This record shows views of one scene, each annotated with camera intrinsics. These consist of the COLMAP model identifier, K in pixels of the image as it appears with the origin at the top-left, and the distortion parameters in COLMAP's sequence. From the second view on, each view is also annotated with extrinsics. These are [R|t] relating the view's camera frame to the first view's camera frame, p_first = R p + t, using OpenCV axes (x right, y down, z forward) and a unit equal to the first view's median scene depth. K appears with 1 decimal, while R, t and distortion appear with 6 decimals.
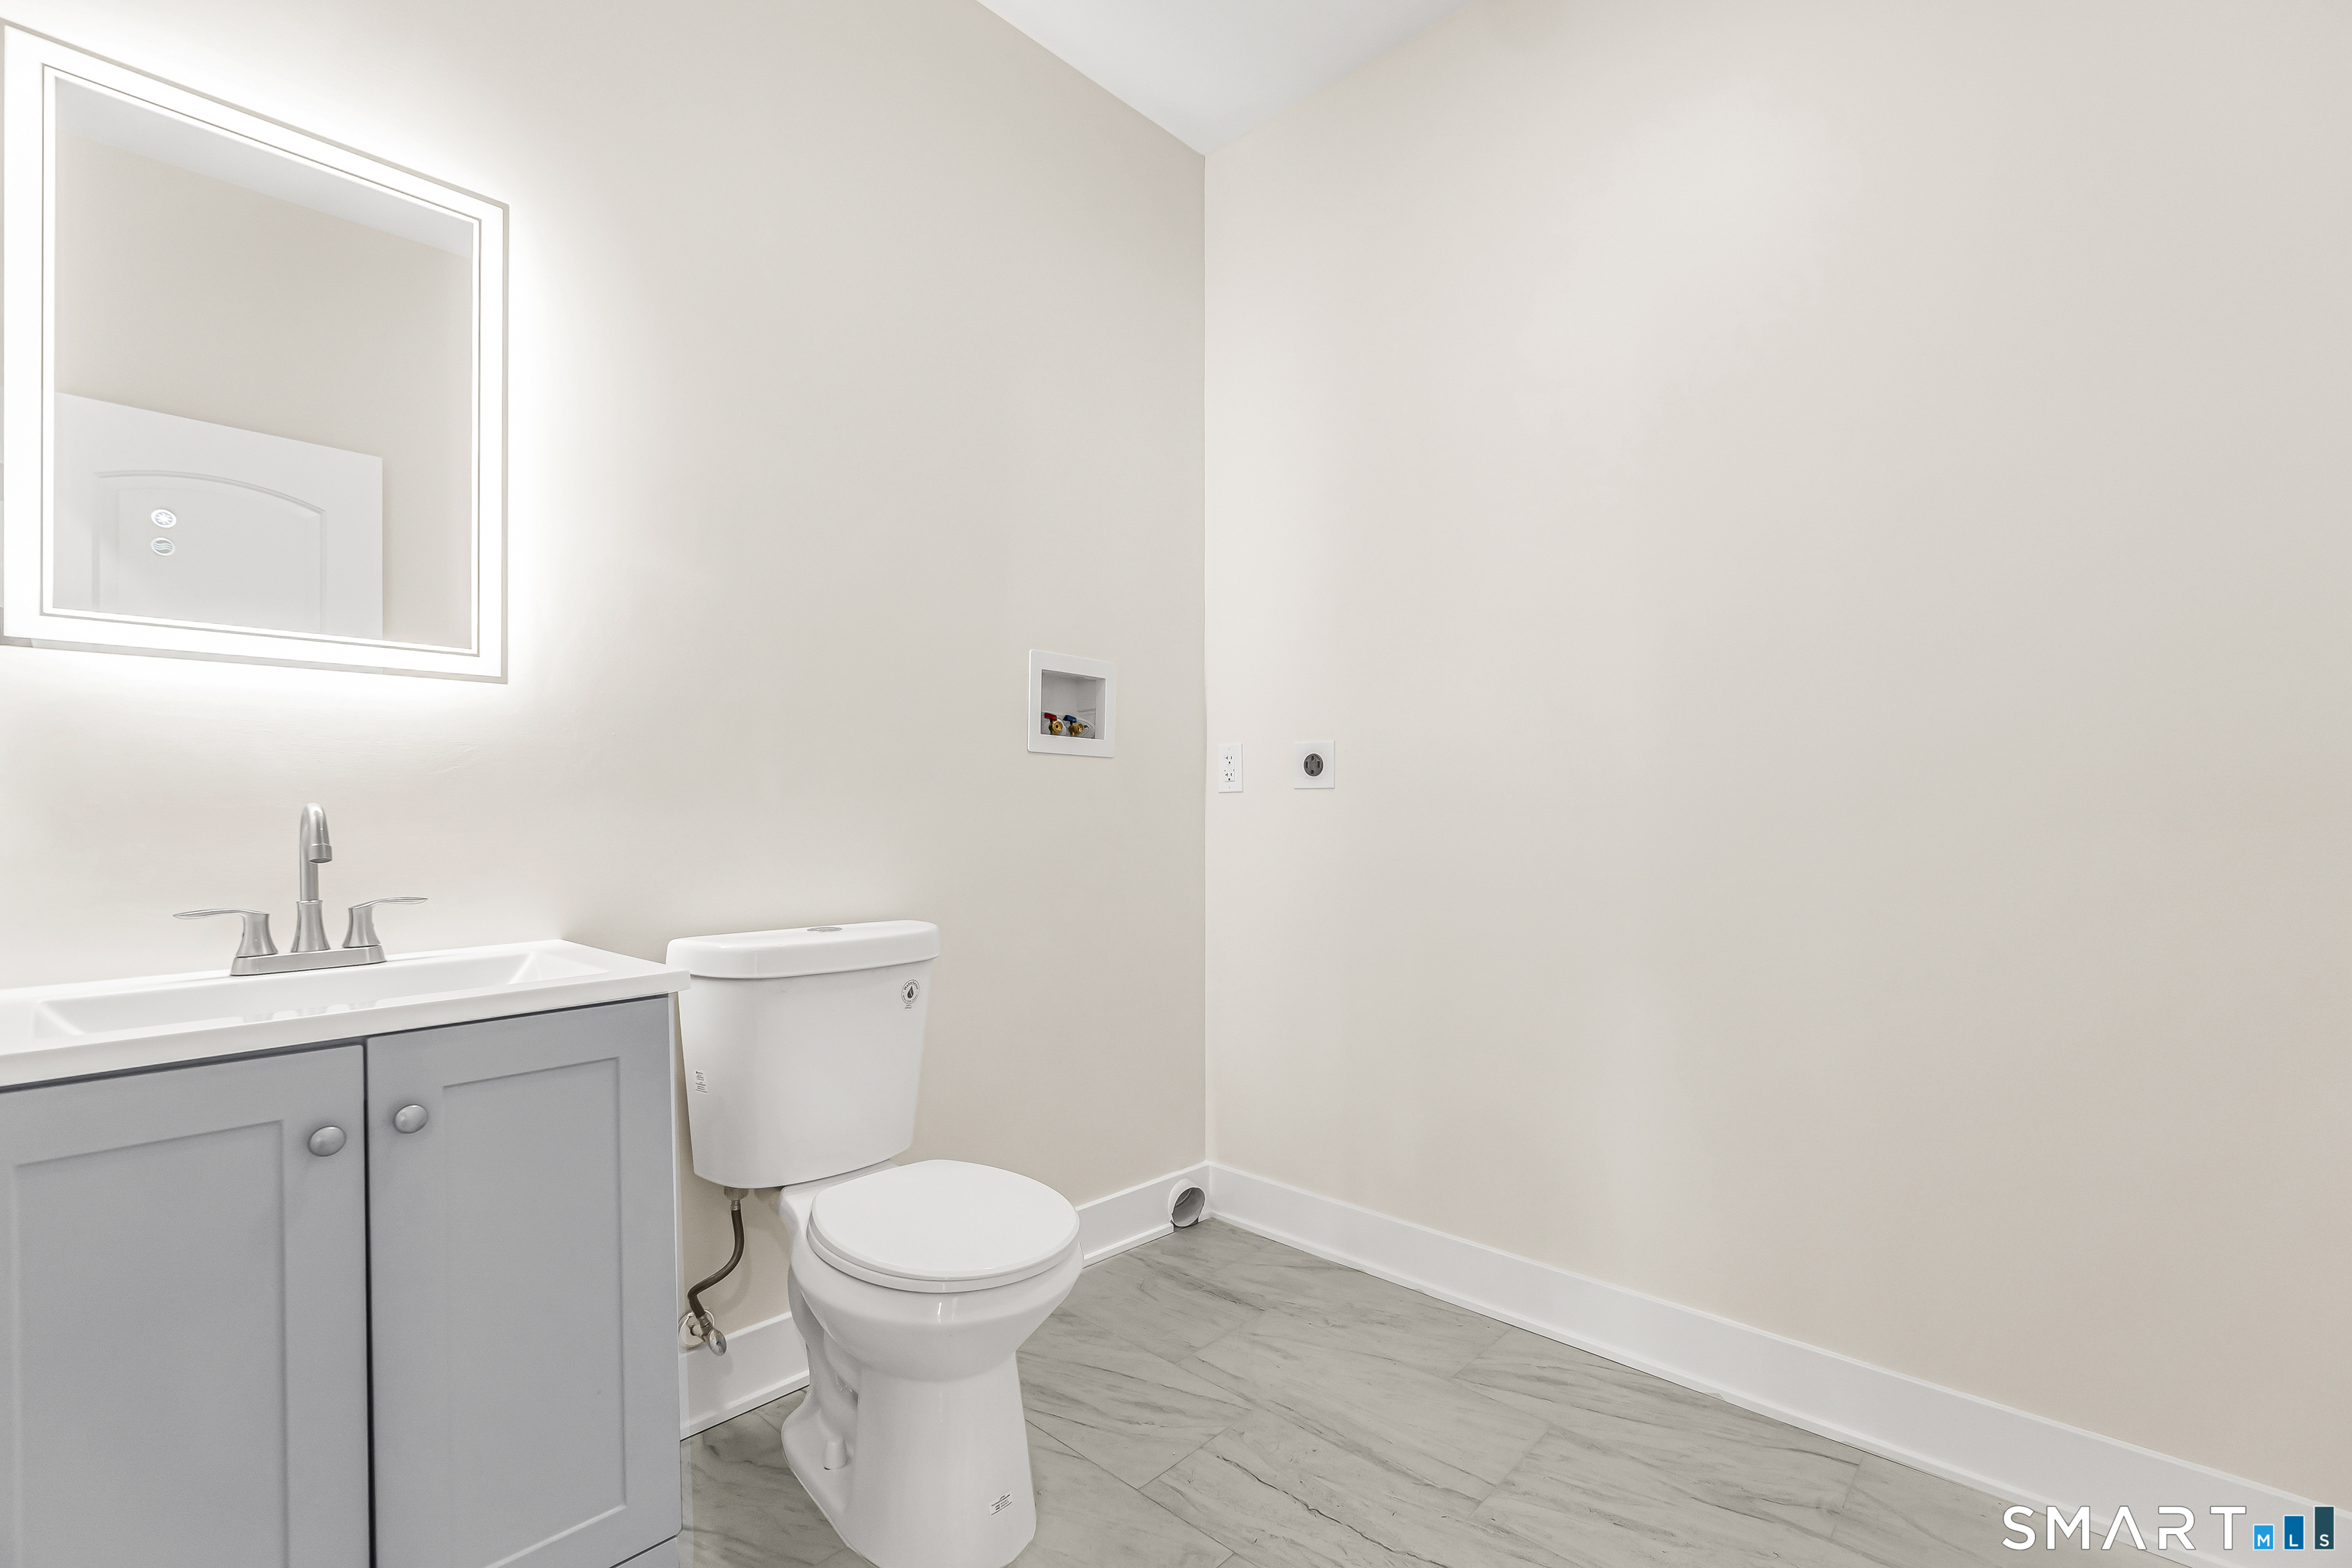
lens RADIAL K [[1019.7, 0, 1178.6], [0, 1019.7, 799.7], [0, 0, 1]] dist [-0.008357, 0.000199]
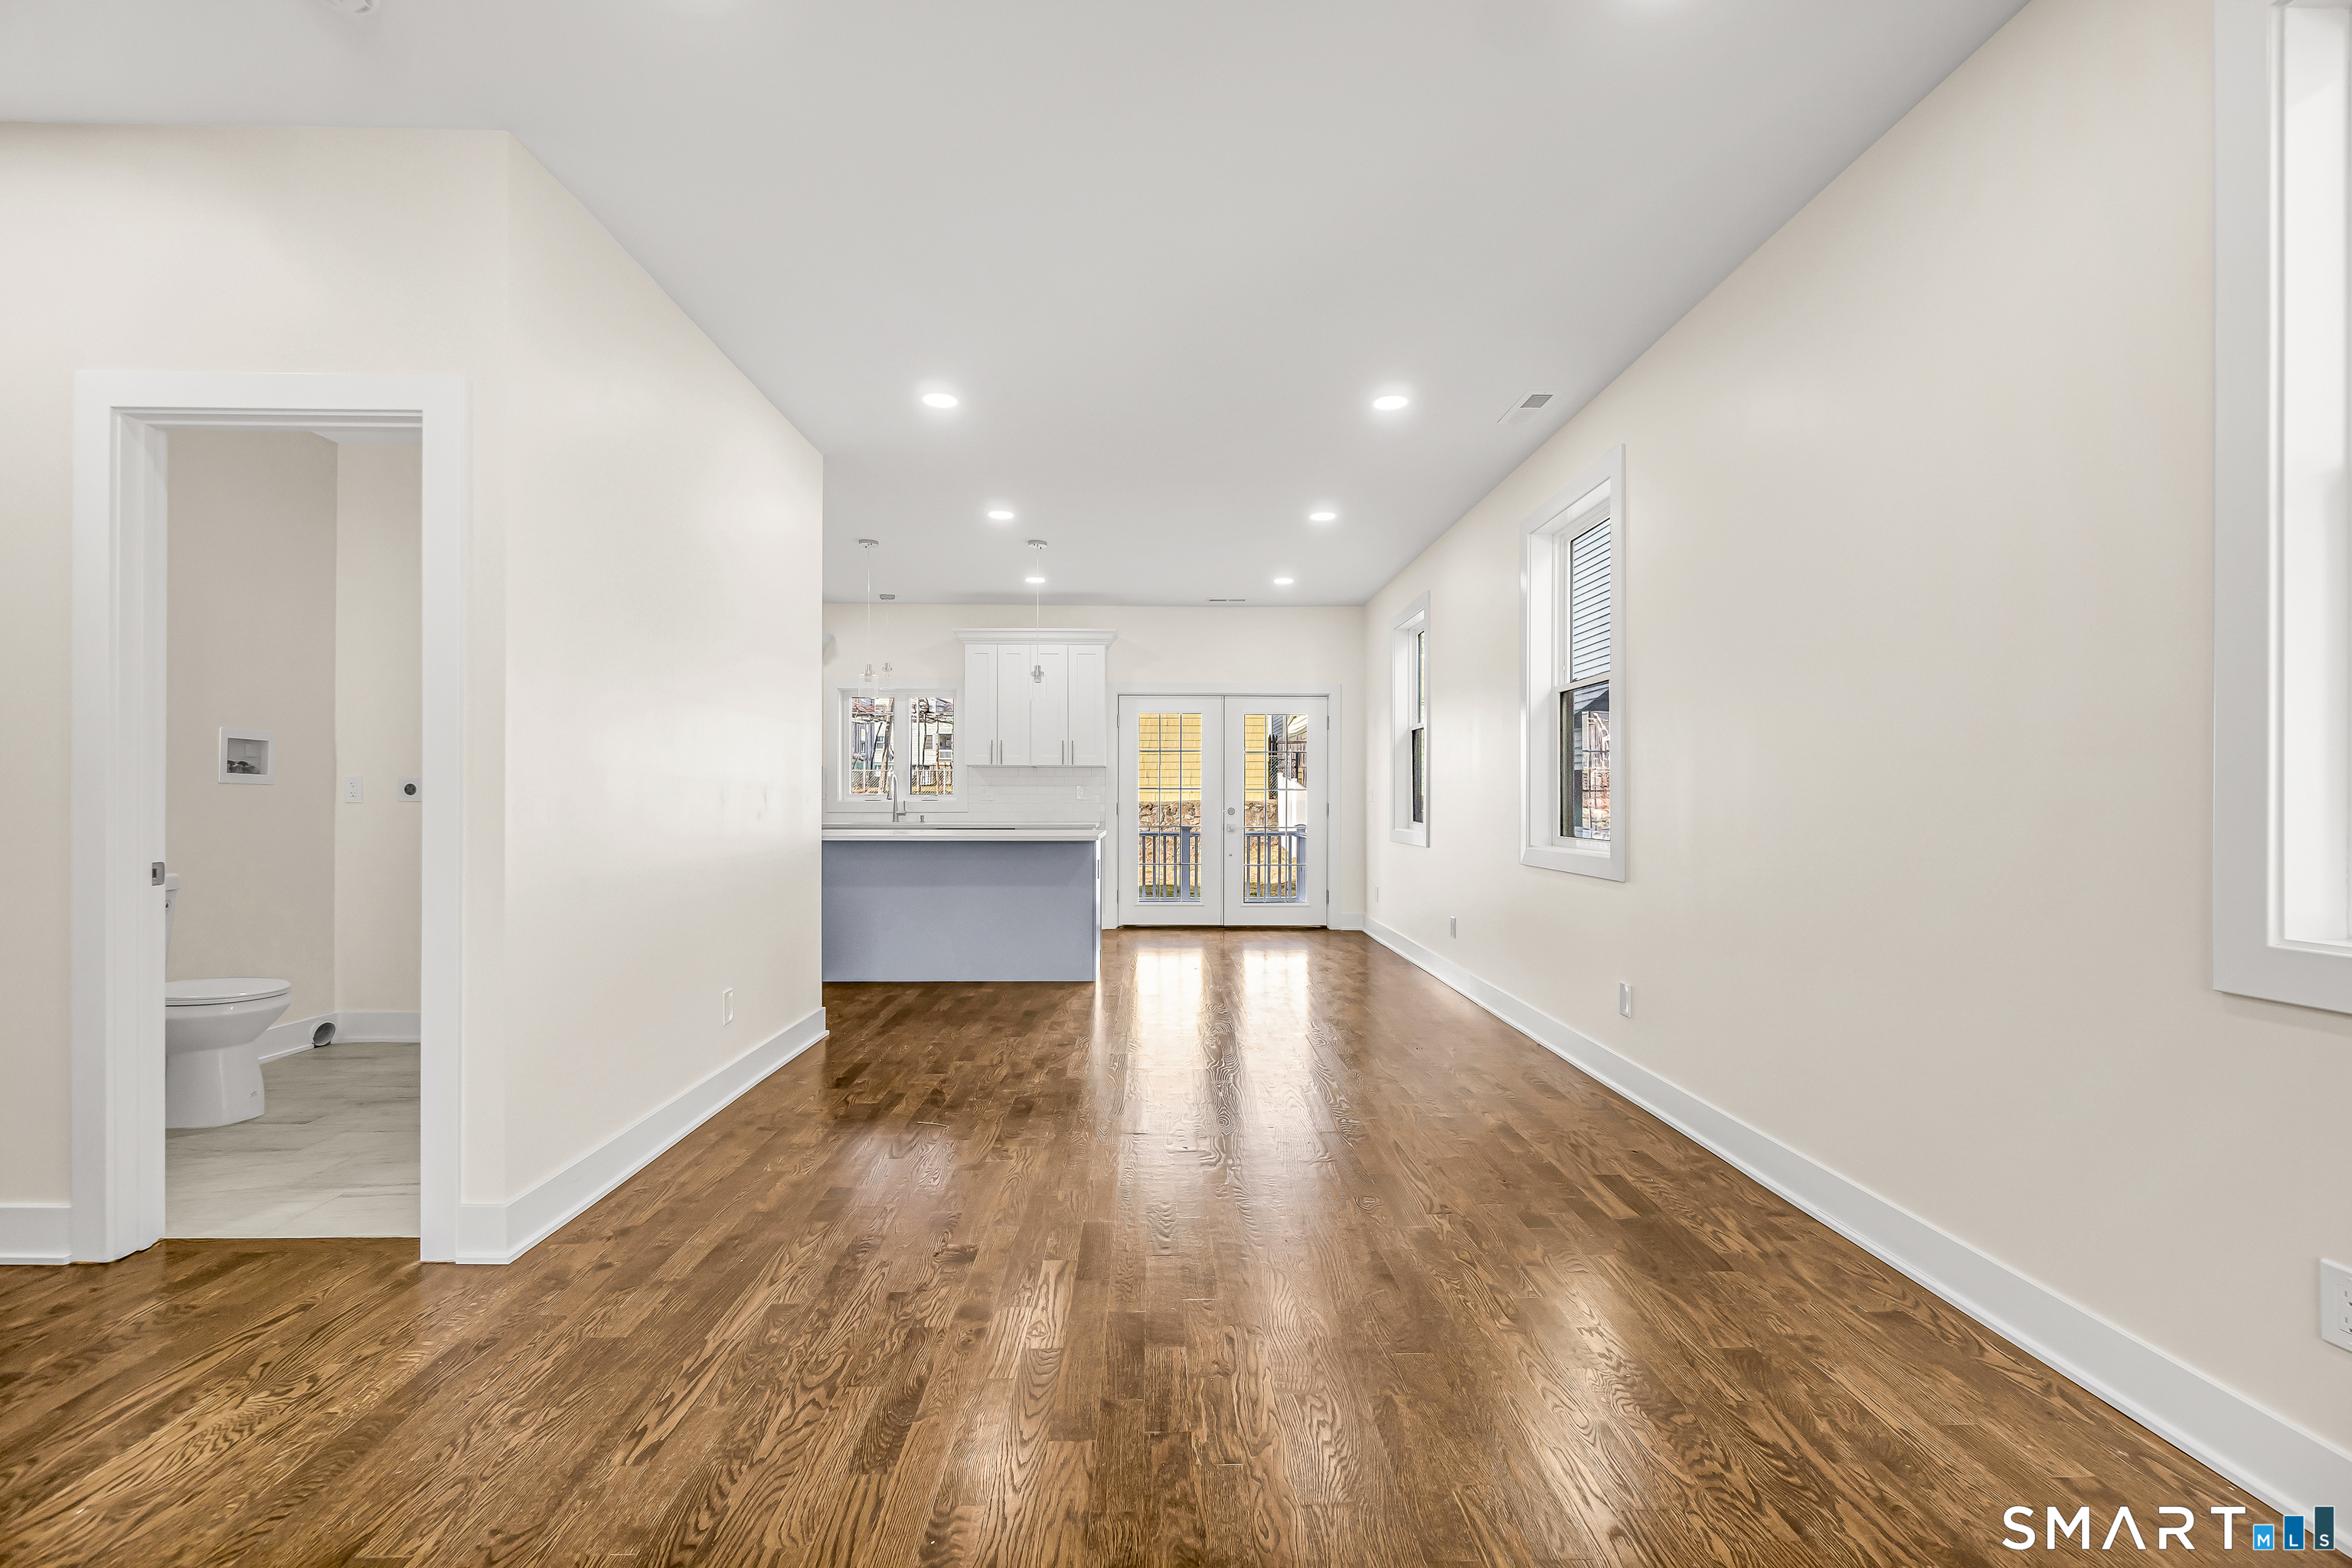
lens RADIAL K [[1019.7, 0, 1176.8], [0, 1019.7, 796.9], [0, 0, 1]] dist [-0.008357, 0.000199]
pose [[0.715449, 0.004274, 0.698652, -0.174705], [-0.006505, 0.999979, 0.000544, -0.031341], [-0.698635, -0.004933, 0.715461, -1.412305]]
